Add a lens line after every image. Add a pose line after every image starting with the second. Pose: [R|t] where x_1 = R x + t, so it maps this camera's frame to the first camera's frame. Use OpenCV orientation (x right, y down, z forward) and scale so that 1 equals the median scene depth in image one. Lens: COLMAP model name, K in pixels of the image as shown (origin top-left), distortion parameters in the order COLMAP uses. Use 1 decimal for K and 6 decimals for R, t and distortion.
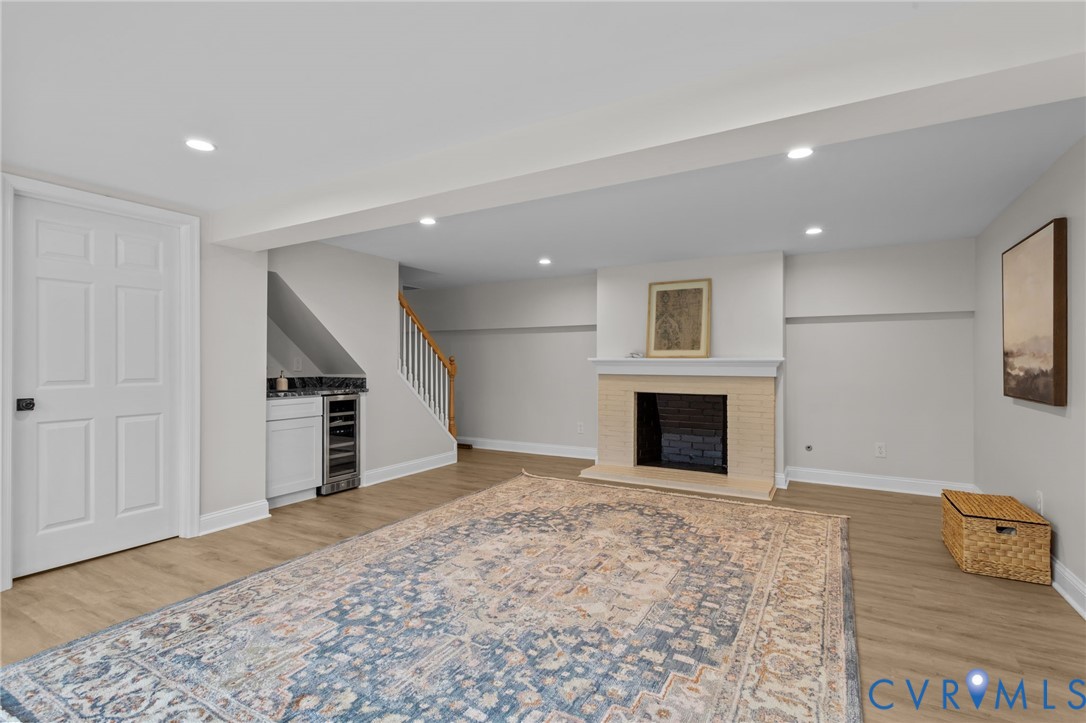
lens RADIAL K [[511.5, 0, 544.2], [0, 511.5, 362.7], [0, 0, 1]] dist [0.000423, -0.000007]
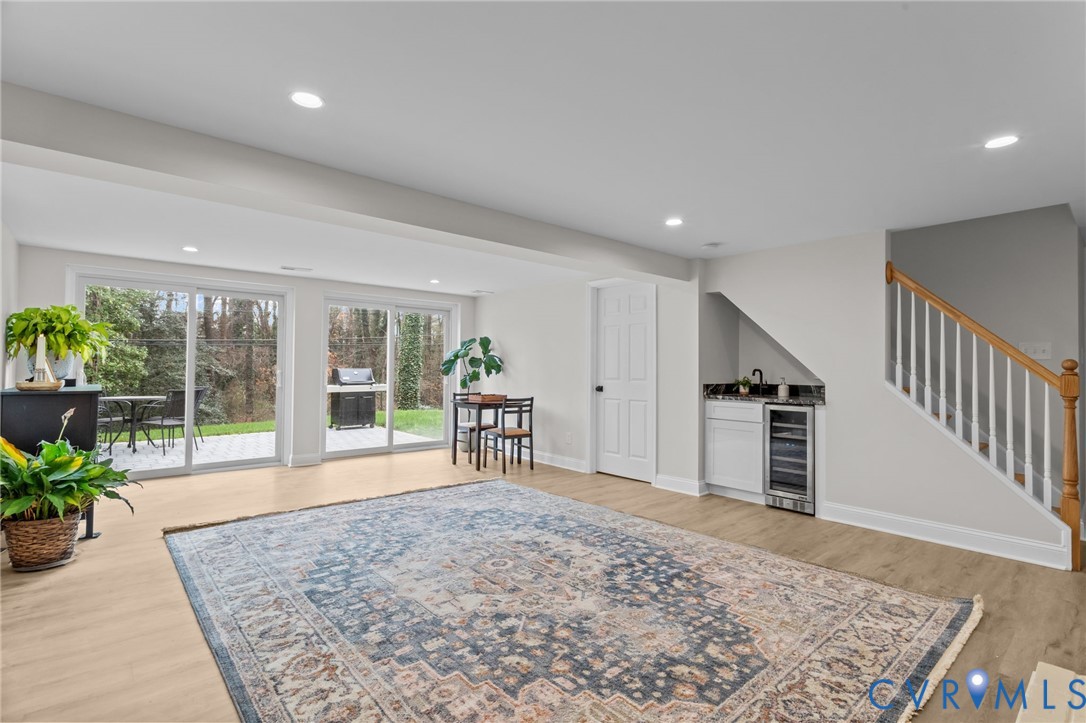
lens RADIAL K [[511.5, 0, 544.5], [0, 511.5, 360.3], [0, 0, 1]] dist [0.000423, -0.000007]
pose [[-0.322561, -0.017603, -0.946385, 0.877308], [-0.006321, 0.999845, -0.016443, 0.001232], [0.946527, 0.000678, -0.322623, 1.254865]]
